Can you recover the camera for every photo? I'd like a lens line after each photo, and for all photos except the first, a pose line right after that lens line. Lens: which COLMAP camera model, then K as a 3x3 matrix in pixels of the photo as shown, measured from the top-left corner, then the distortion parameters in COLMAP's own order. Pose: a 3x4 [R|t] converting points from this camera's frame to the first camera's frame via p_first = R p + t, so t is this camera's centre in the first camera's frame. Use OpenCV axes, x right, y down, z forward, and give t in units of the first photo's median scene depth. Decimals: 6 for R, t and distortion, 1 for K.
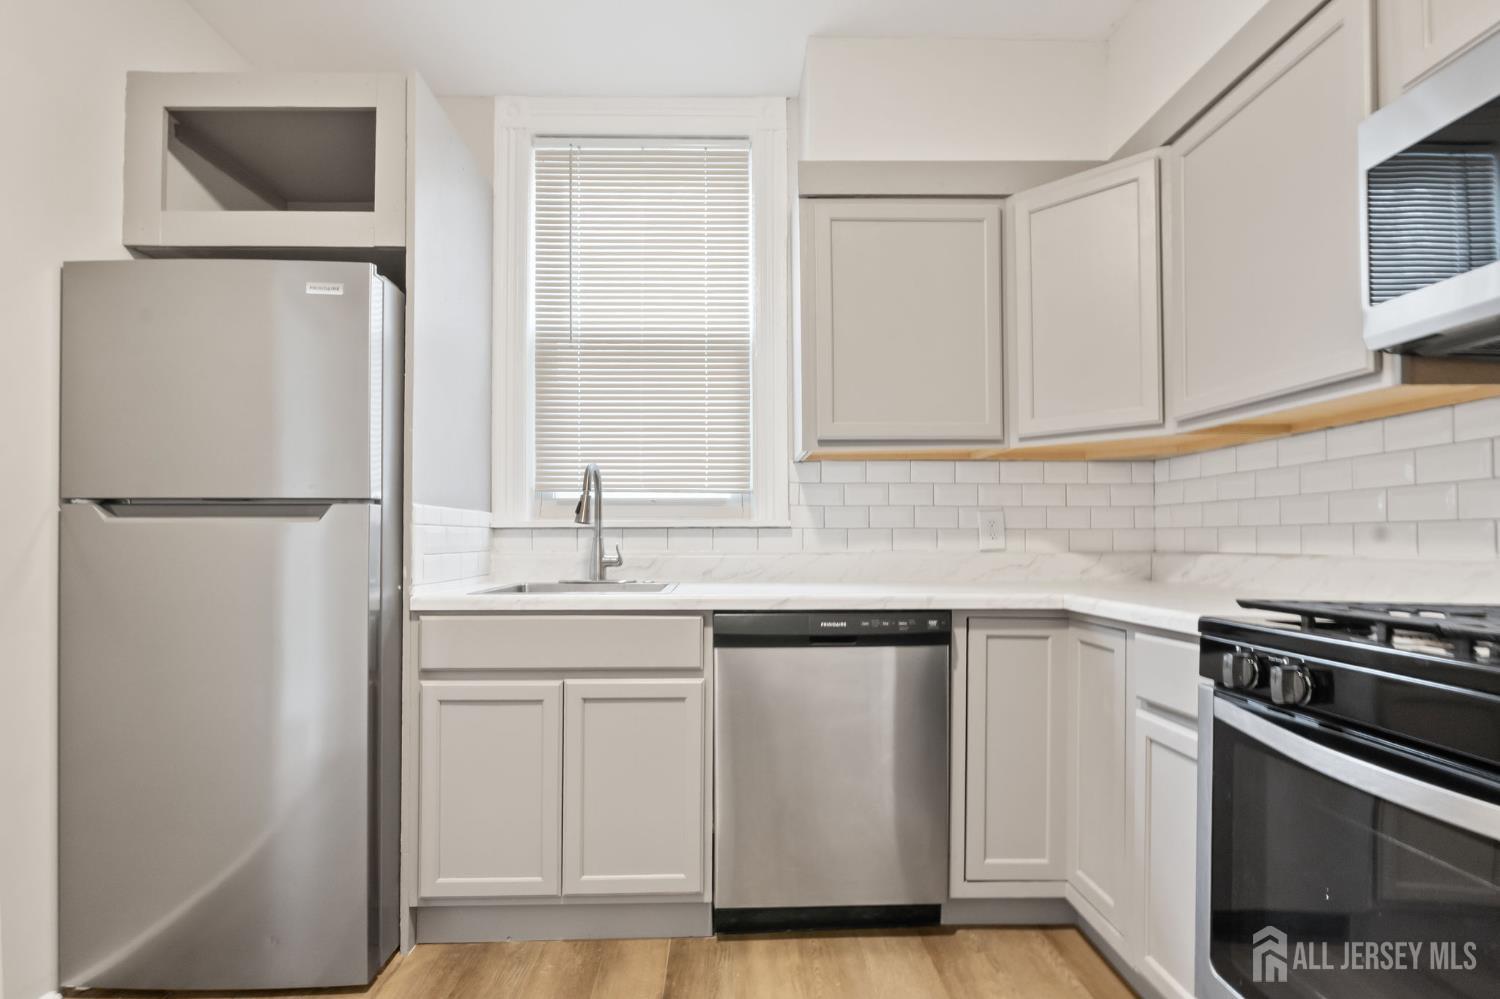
lens RADIAL K [[700.9, 0, 740.4], [0, 700.9, 532.1], [0, 0, 1]] dist [-0.010968, 0.003414]
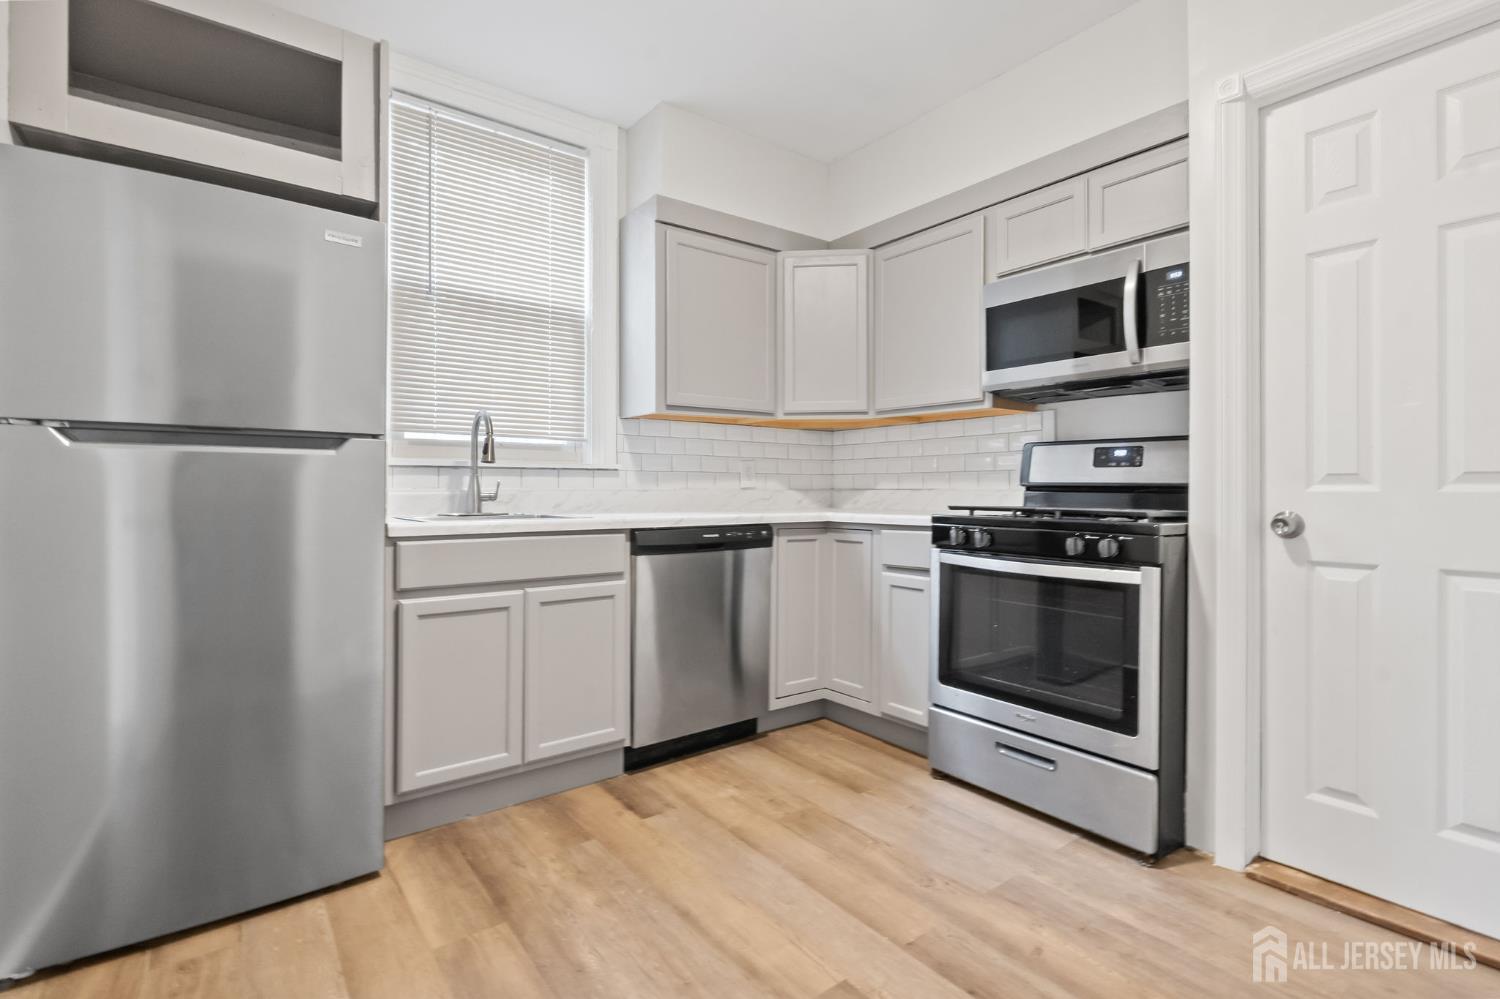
lens RADIAL K [[700.9, 0, 754.5], [0, 700.9, 492.3], [0, 0, 1]] dist [-0.010968, 0.003414]
pose [[0.807992, -0.001151, 0.589192, -0.626254], [-0.008143, 0.999881, 0.013120, 0.020480], [-0.589137, -0.015398, 0.807886, -0.220759]]
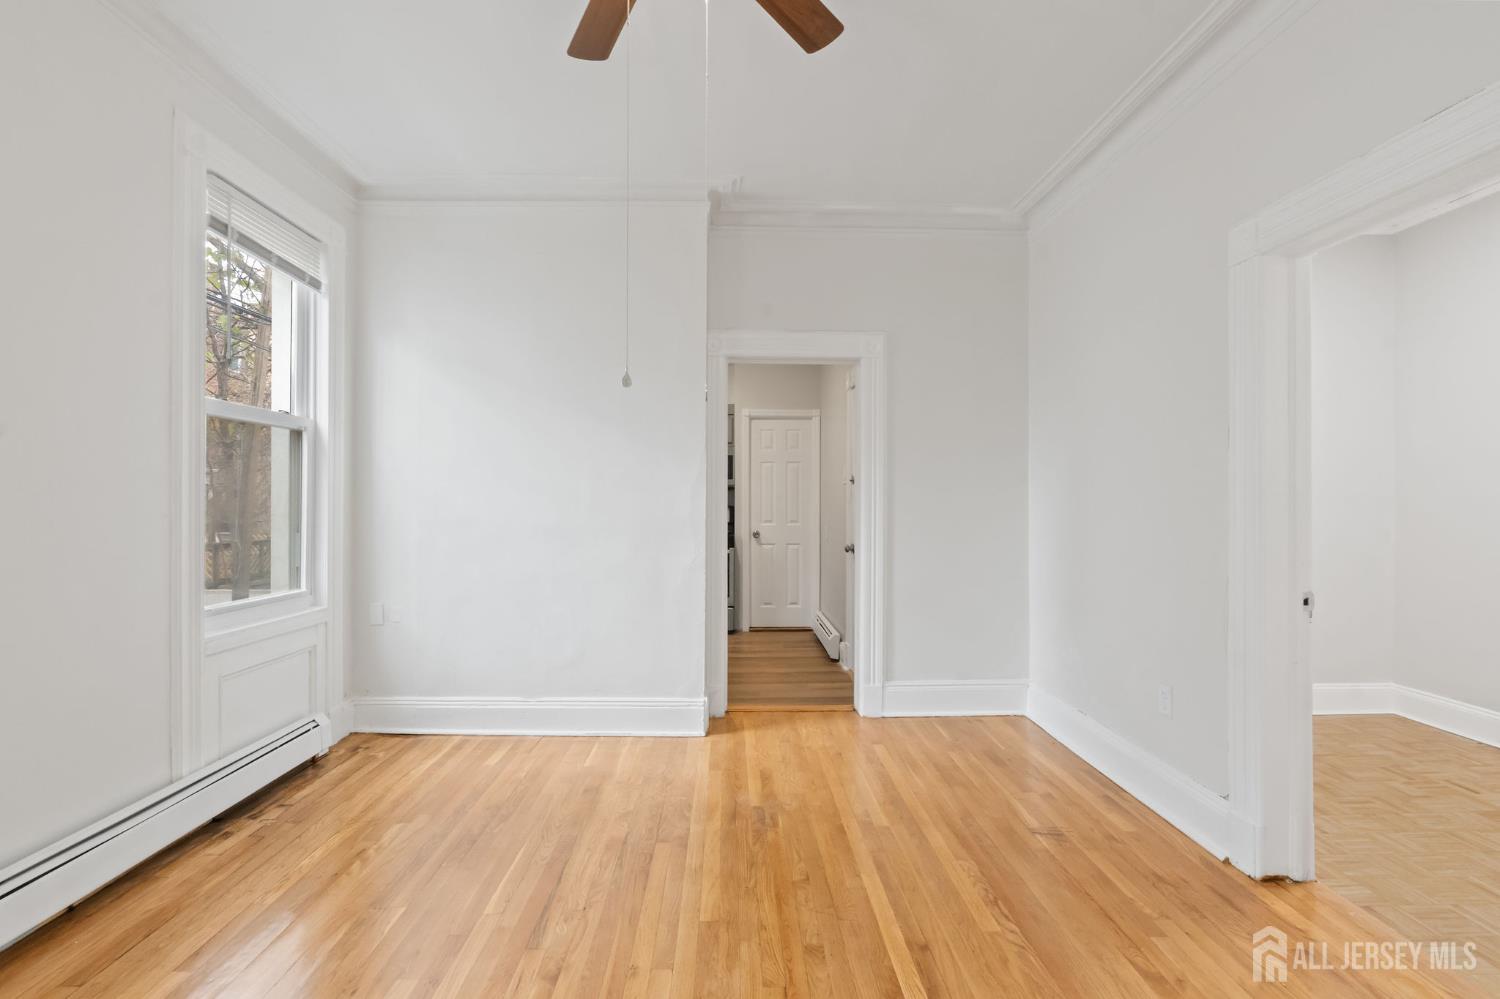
lens RADIAL K [[700.9, 0, 754.4], [0, 700.9, 493.9], [0, 0, 1]] dist [-0.010968, 0.003414]
pose [[-0.006295, 0.012703, 0.999899, -3.080199], [-0.013290, 0.999830, -0.012786, -0.089524], [-0.999892, -0.013369, -0.006125, 0.164236]]
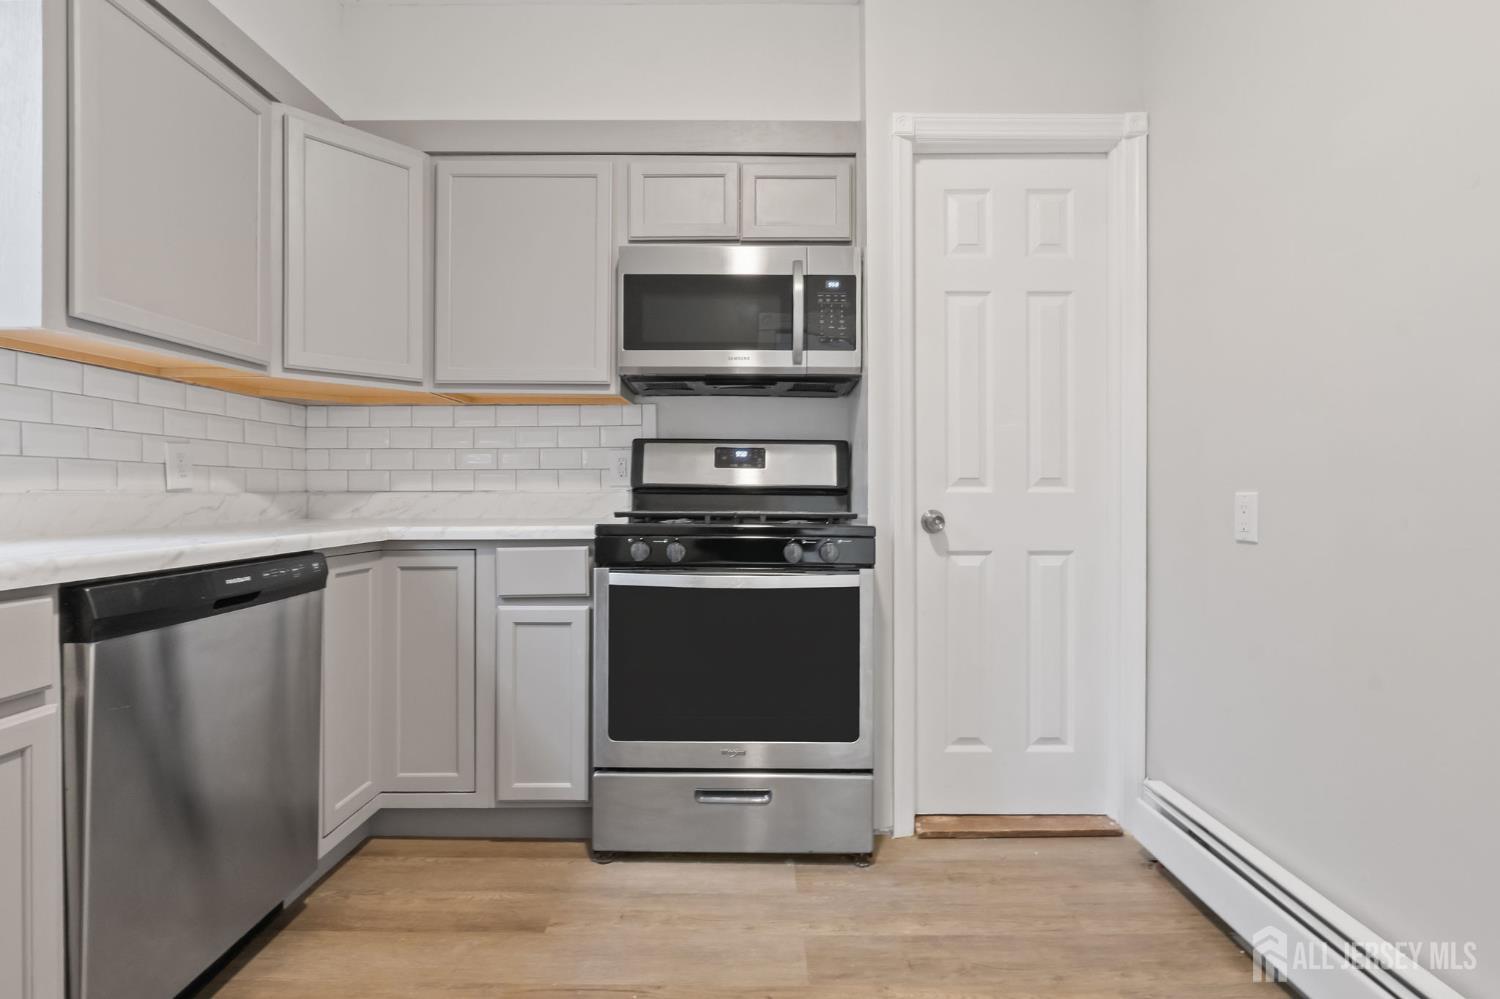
lens RADIAL K [[700.9, 0, 745.9], [0, 700.9, 494.2], [0, 0, 1]] dist [-0.010968, 0.003414]
pose [[0.023253, -0.003576, 0.999723, -0.592200], [-0.010771, 0.999935, 0.003827, 0.027495], [-0.999672, -0.010857, 0.023213, 0.409276]]
